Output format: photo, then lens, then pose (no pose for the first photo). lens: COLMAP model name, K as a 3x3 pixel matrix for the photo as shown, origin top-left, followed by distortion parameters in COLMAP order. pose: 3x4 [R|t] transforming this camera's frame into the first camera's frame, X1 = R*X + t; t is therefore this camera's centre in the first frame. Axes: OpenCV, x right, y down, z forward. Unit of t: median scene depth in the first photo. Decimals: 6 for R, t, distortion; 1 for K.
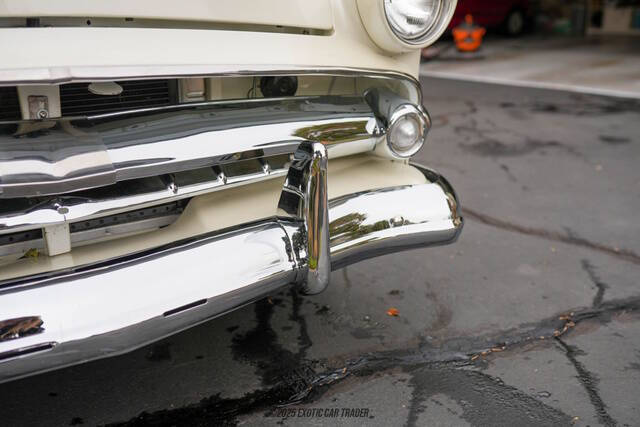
lens RADIAL K [[617.6, 0, 320.0], [0, 617.6, 213.5], [0, 0, 1]] dist [-0.007443, -0.004108]
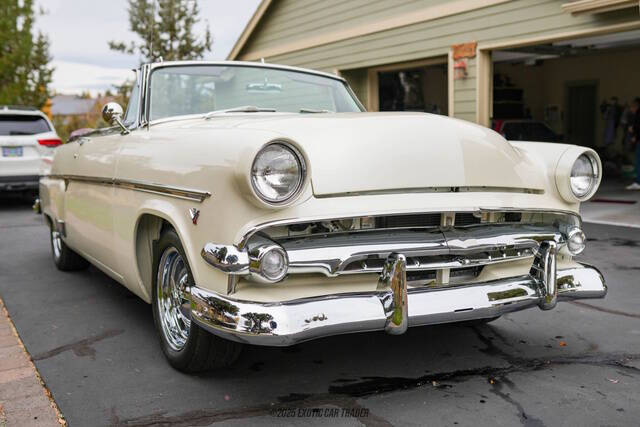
lens RADIAL K [[617.6, 0, 320.0], [0, 617.6, 213.5], [0, 0, 1]] dist [-0.007443, -0.004108]
pose [[0.994874, 0.031275, -0.096170, -0.497154], [-0.050811, 0.976813, -0.207978, 0.236873], [0.087435, 0.211798, 0.973394, -1.032196]]
